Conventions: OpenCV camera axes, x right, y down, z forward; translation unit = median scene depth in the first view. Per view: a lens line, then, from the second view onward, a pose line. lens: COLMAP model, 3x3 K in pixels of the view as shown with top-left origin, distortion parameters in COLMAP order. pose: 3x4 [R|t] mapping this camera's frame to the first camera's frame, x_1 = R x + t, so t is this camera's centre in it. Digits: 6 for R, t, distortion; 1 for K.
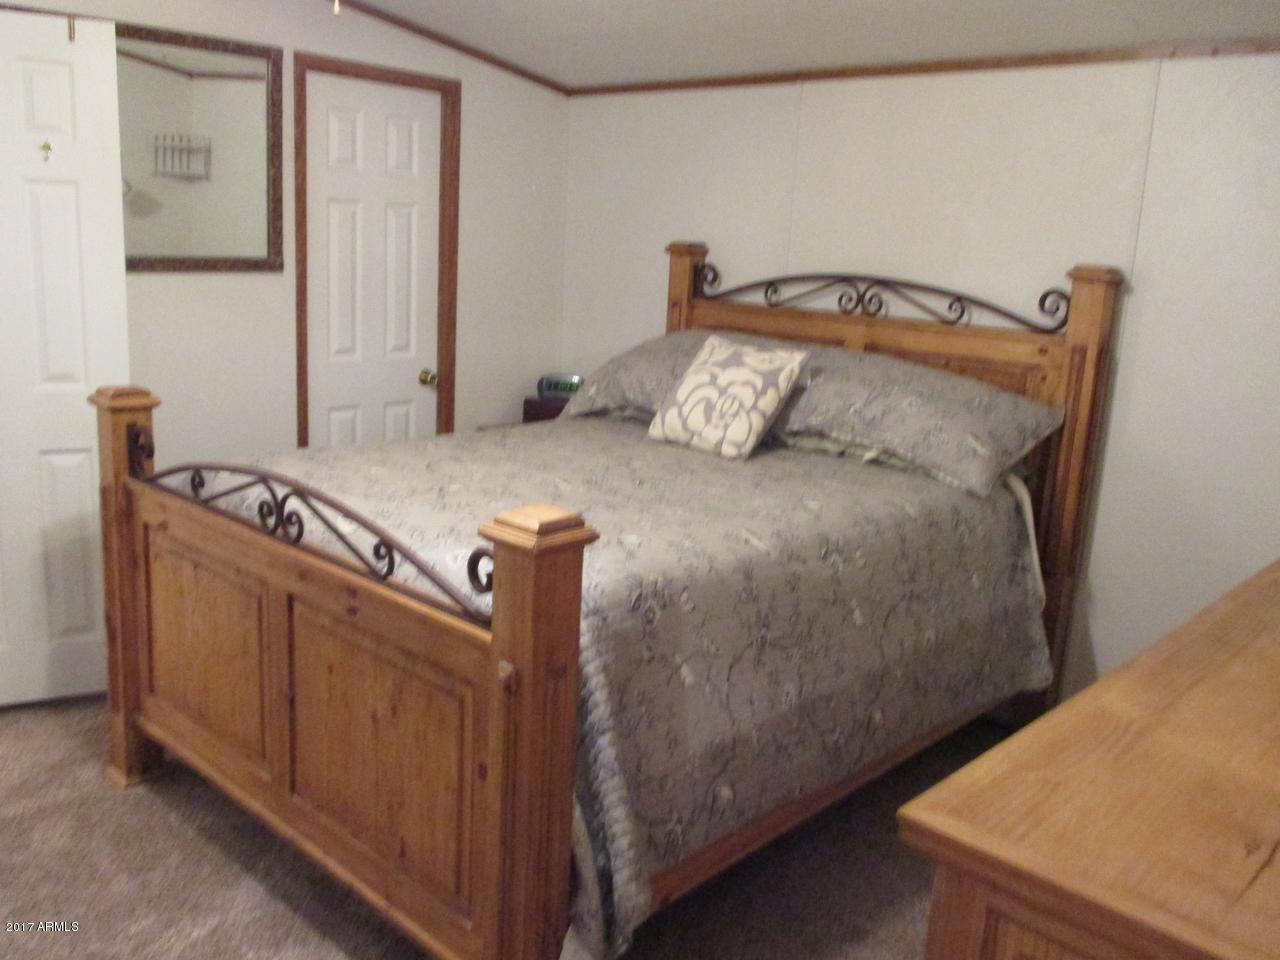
lens RADIAL K [[1081.7, 0, 643.3], [0, 1081.7, 468.7], [0, 0, 1]] dist [-0.012848, 0.003151]
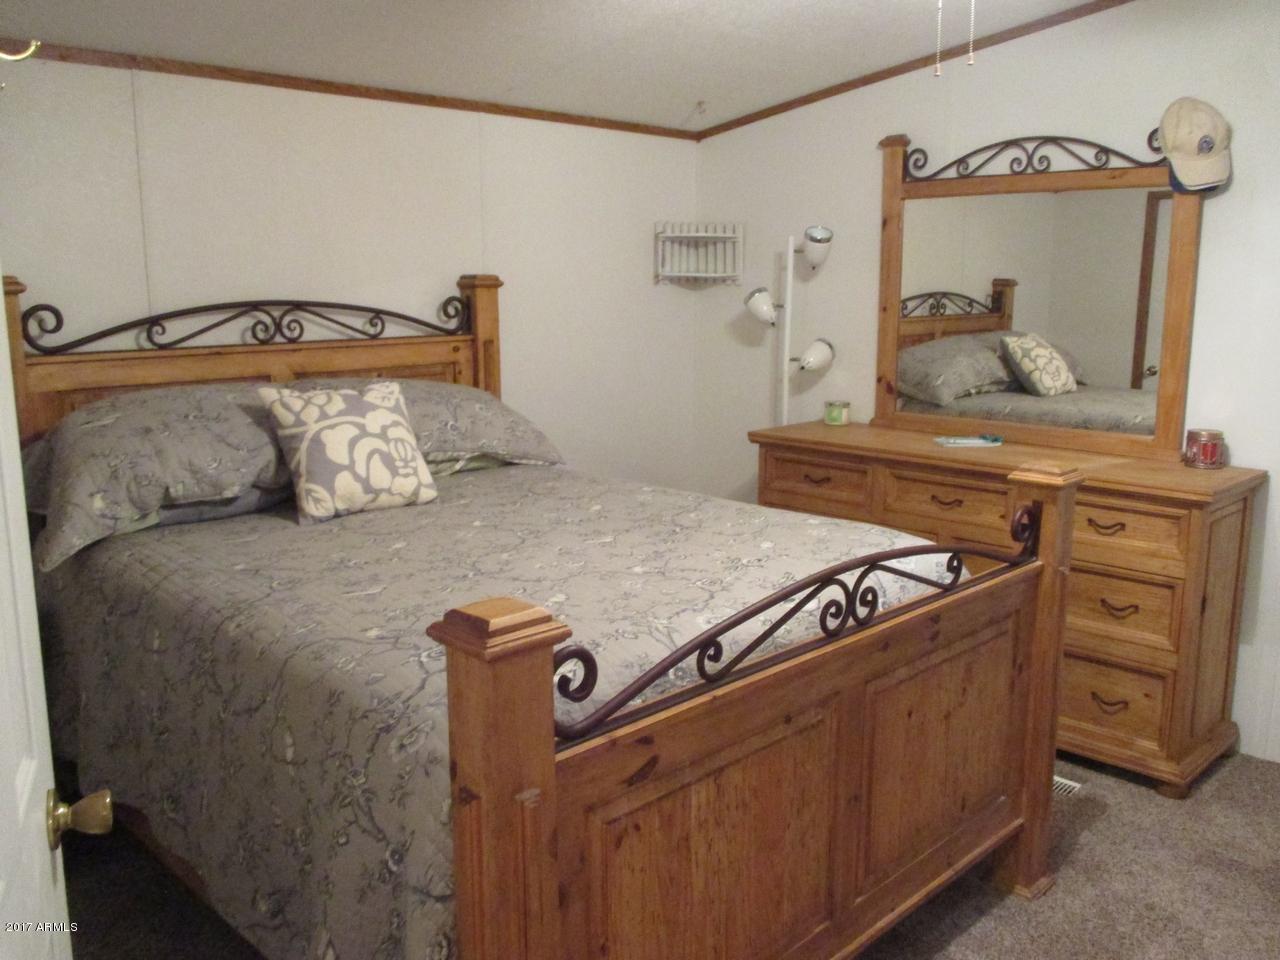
lens RADIAL K [[1081.7, 0, 643.3], [0, 1081.7, 468.7], [0, 0, 1]] dist [-0.012848, 0.003151]
pose [[0.045190, -0.230304, 0.972069, -0.780536], [0.206139, 0.954271, 0.216504, -0.193529], [-0.977479, 0.190598, 0.090598, 0.700122]]
